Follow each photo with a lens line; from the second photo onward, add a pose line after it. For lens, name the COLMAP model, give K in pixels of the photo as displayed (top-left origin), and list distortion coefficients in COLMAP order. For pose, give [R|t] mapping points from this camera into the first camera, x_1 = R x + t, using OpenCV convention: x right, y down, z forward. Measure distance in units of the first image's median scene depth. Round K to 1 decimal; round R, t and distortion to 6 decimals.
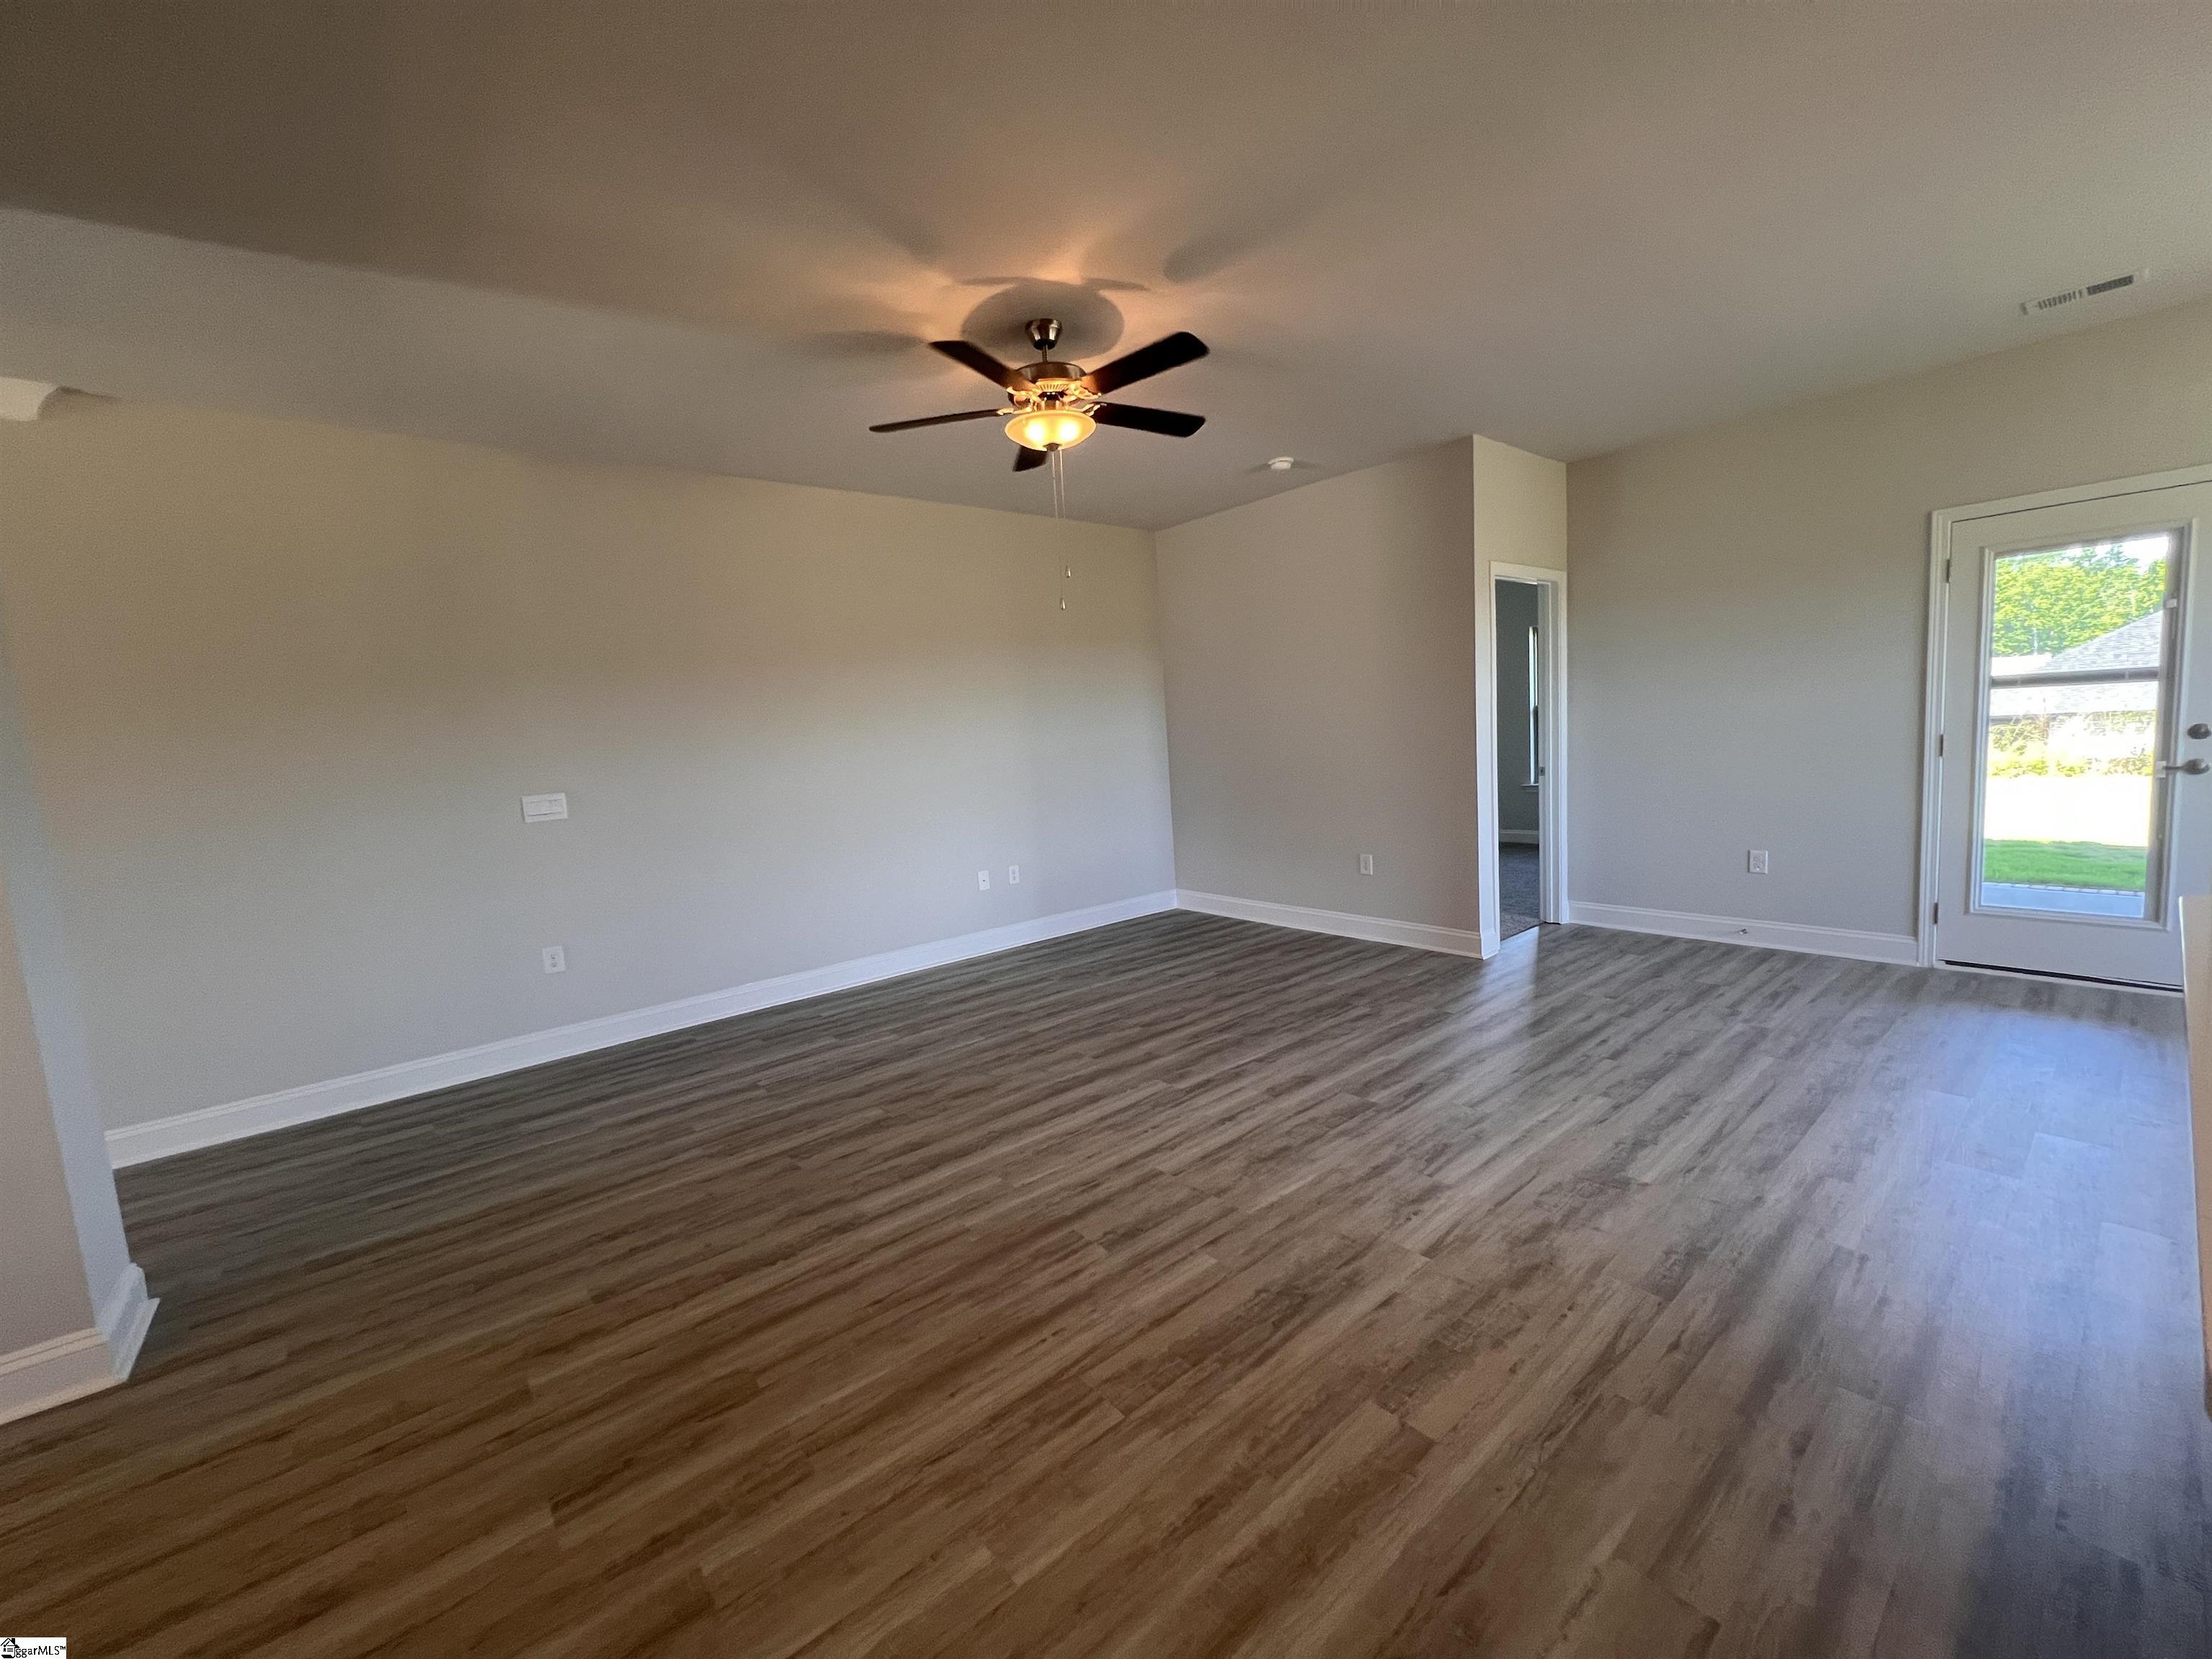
lens RADIAL K [[885.1, 0, 1094.9], [0, 885.1, 823.3], [0, 0, 1]] dist [-0.000872, 0.000061]
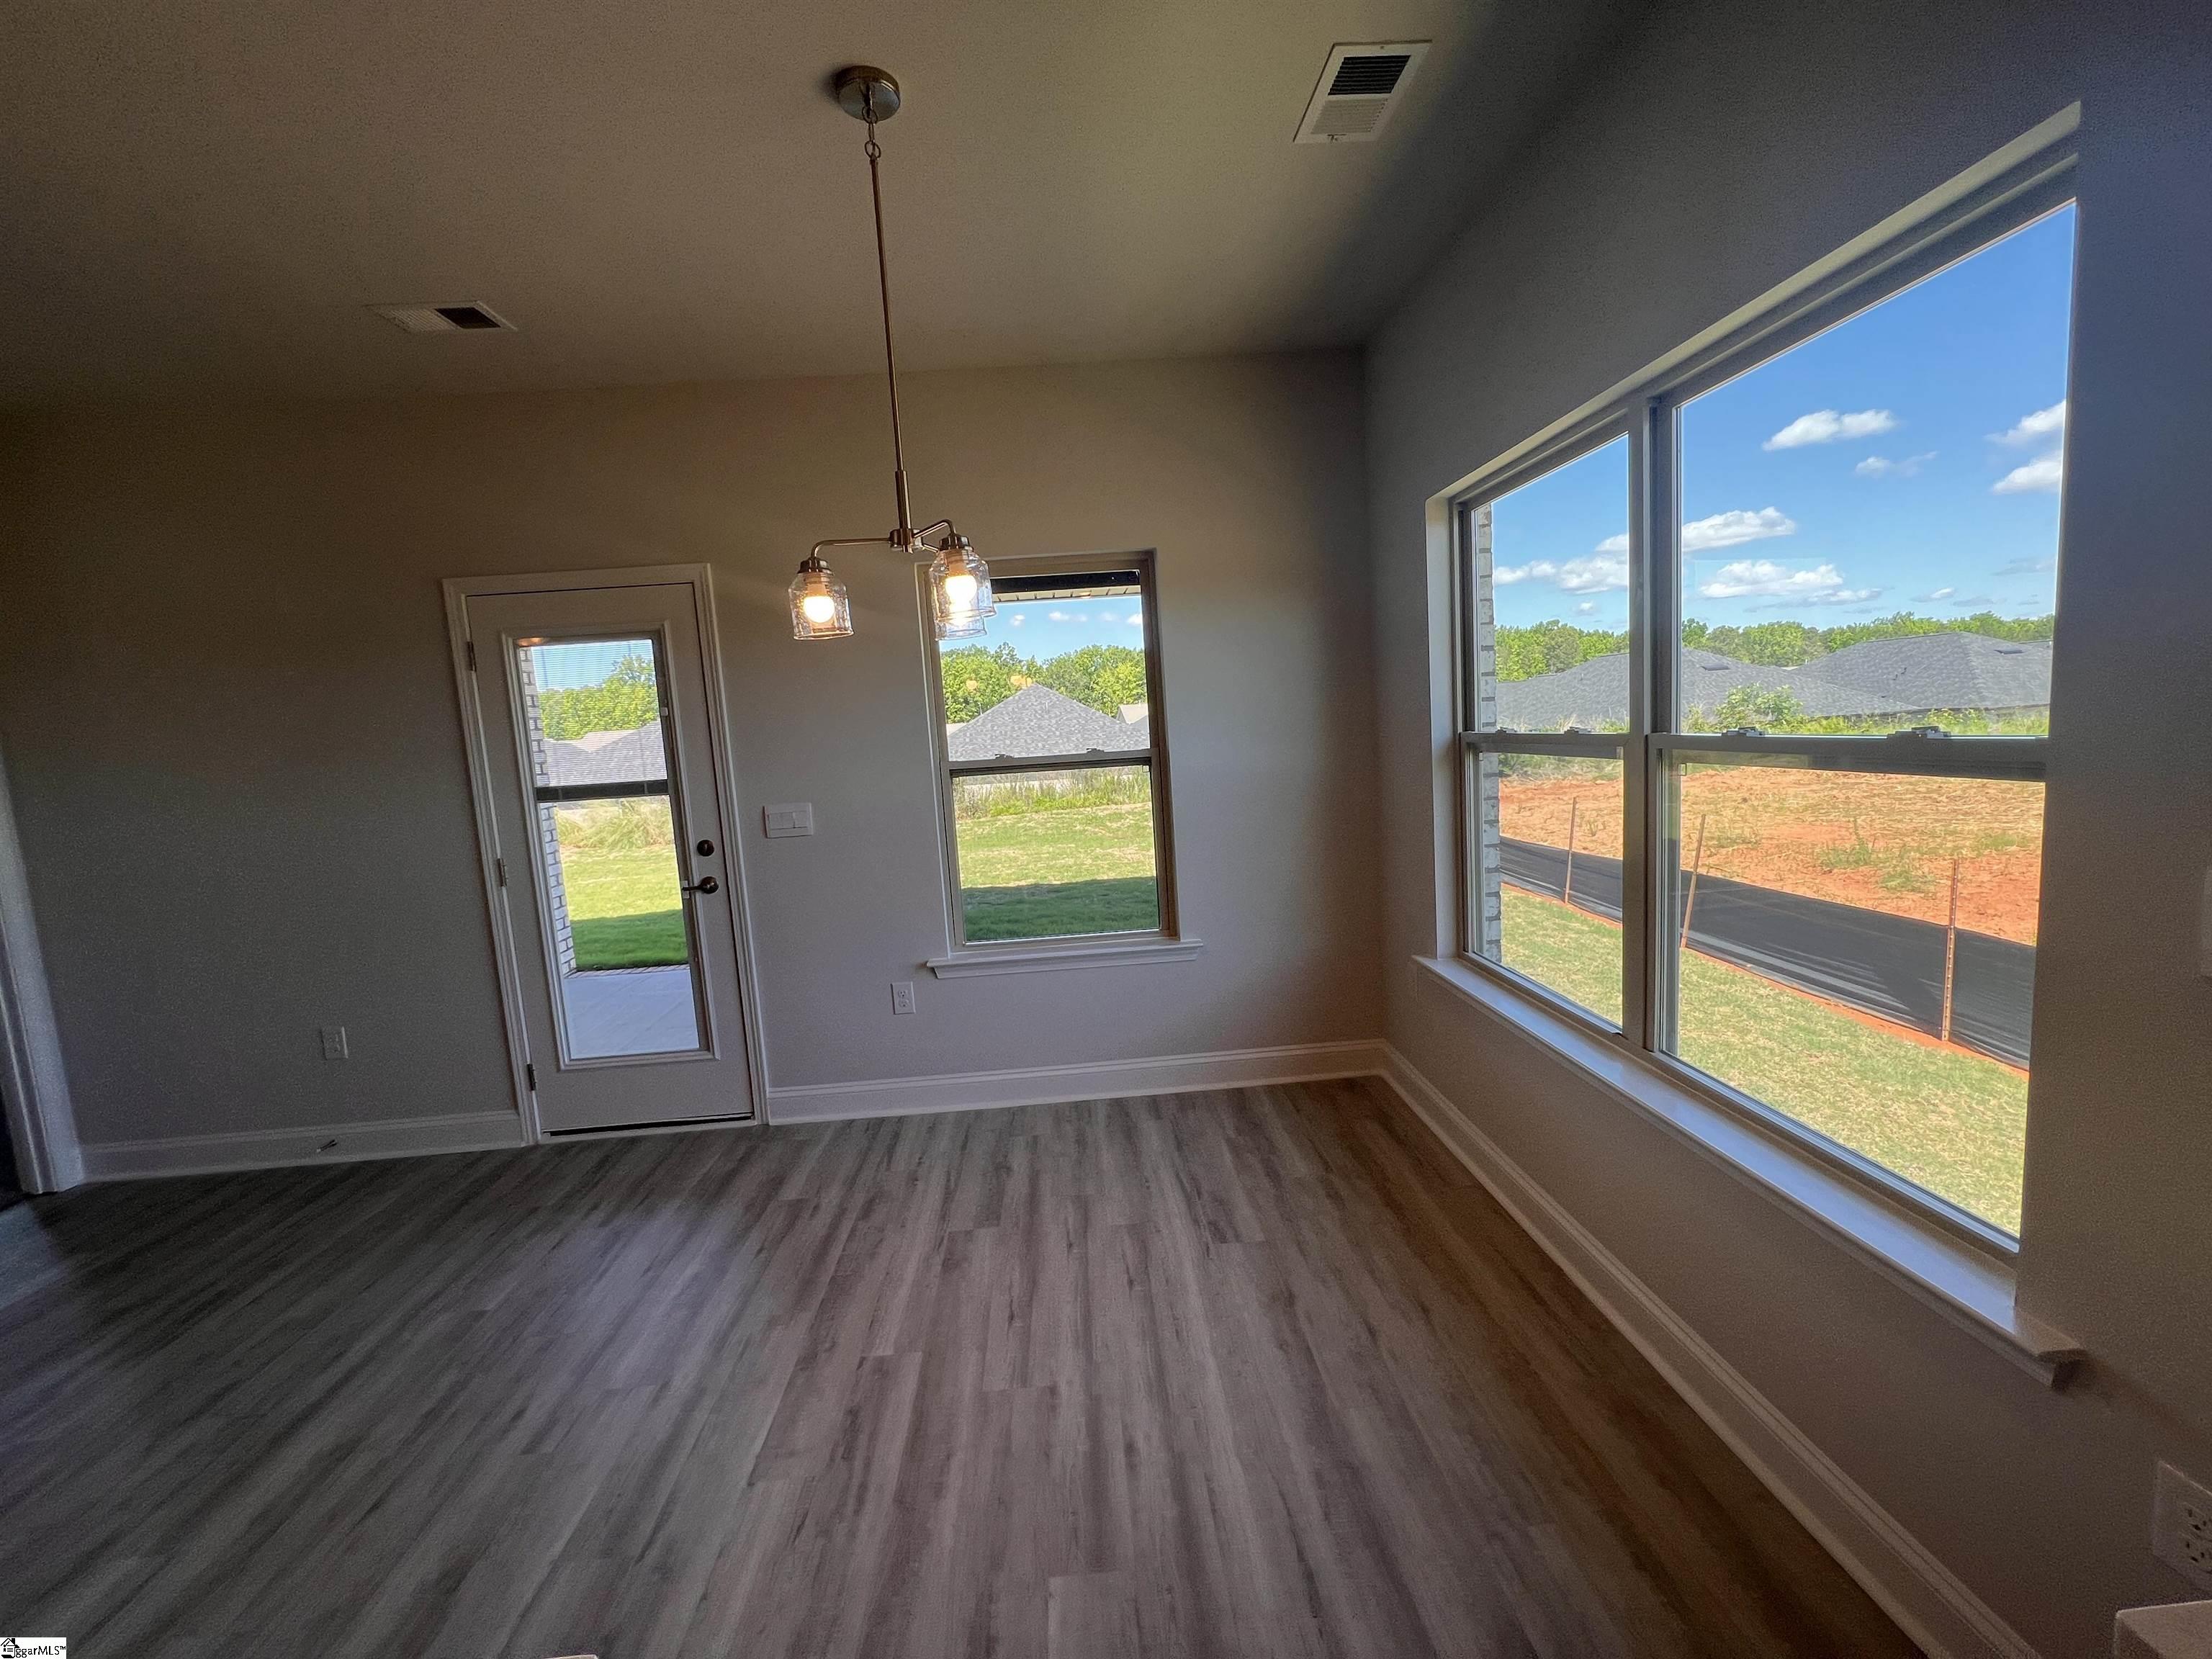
lens RADIAL K [[889.4, 0, 1100.2], [0, 889.4, 824.1], [0, 0, 1]] dist [-0.001593, 0.000775]
pose [[0.596454, -0.066425, 0.799894, 0.739694], [0.112582, 0.993641, -0.001434, -0.080228], [-0.794712, 0.090909, 0.600140, 0.095527]]
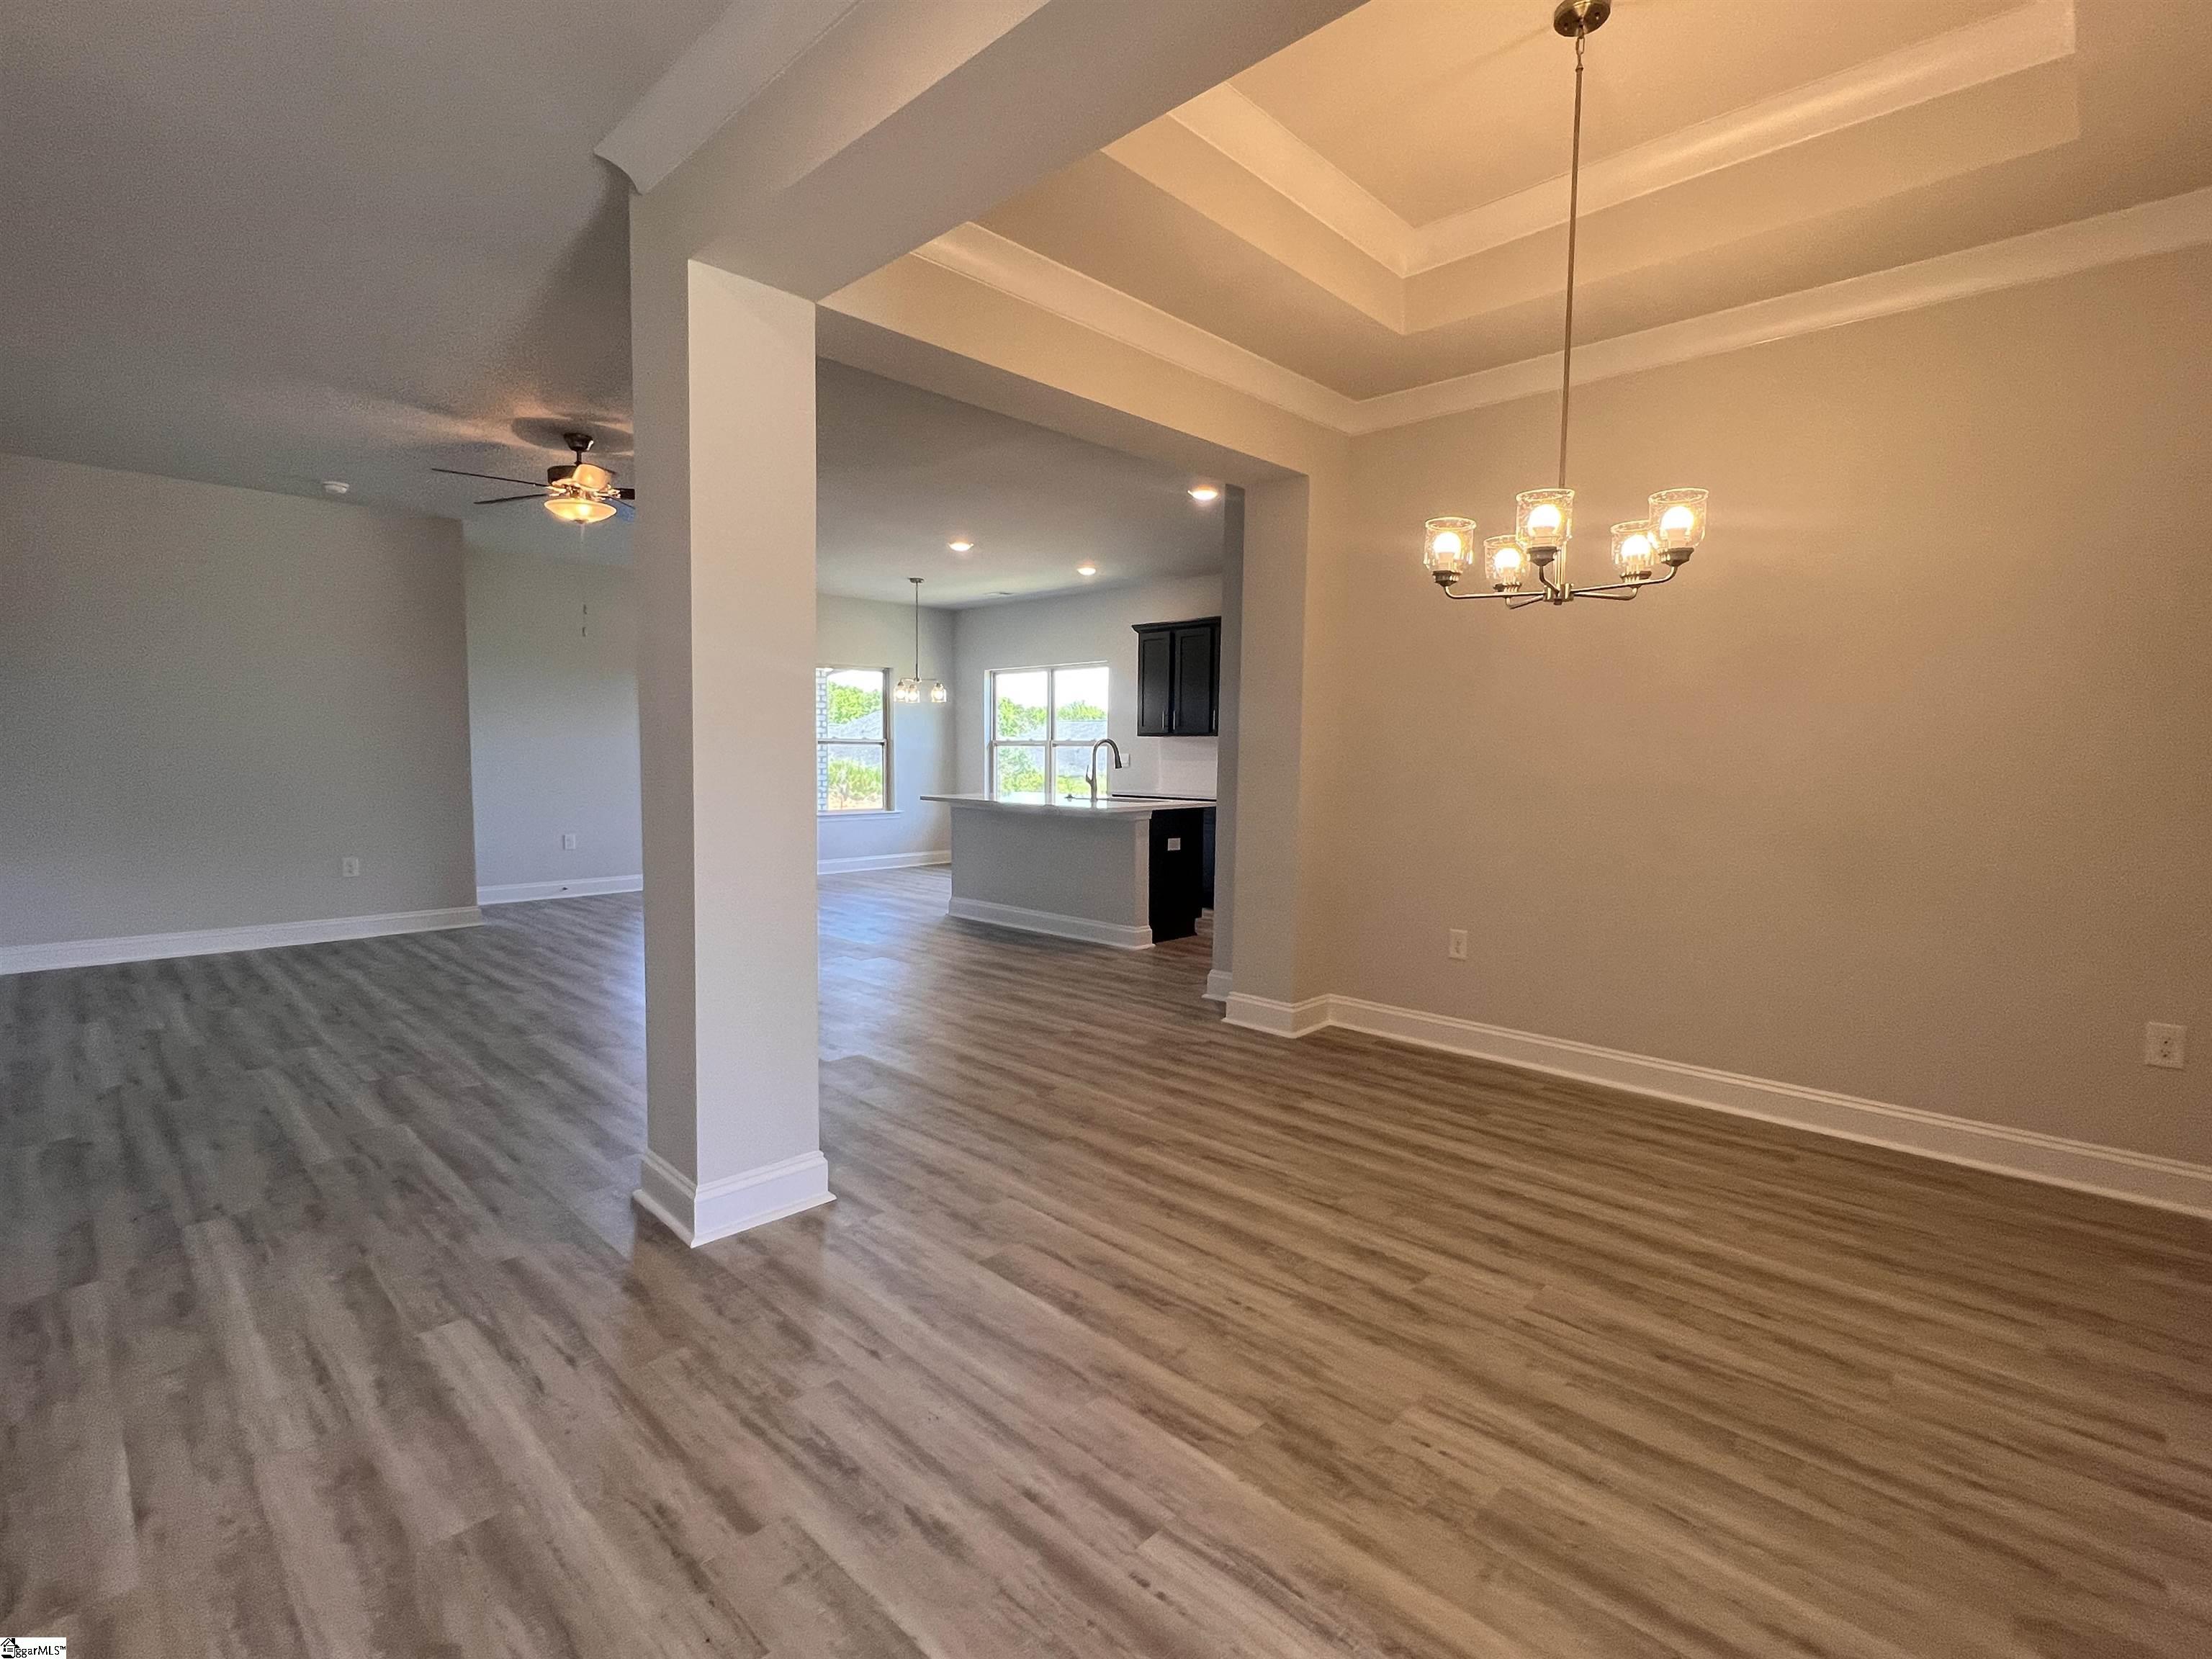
lens RADIAL K [[1035.8, 0, 1096.1], [0, 1035.8, 823.1], [0, 0, 1]] dist [-0.003195, 0.000888]
pose [[-0.108156, -0.009496, 0.994089, -1.544008], [0.101382, 0.994636, 0.020531, 0.088391], [-0.988951, 0.103004, -0.106613, 0.361017]]
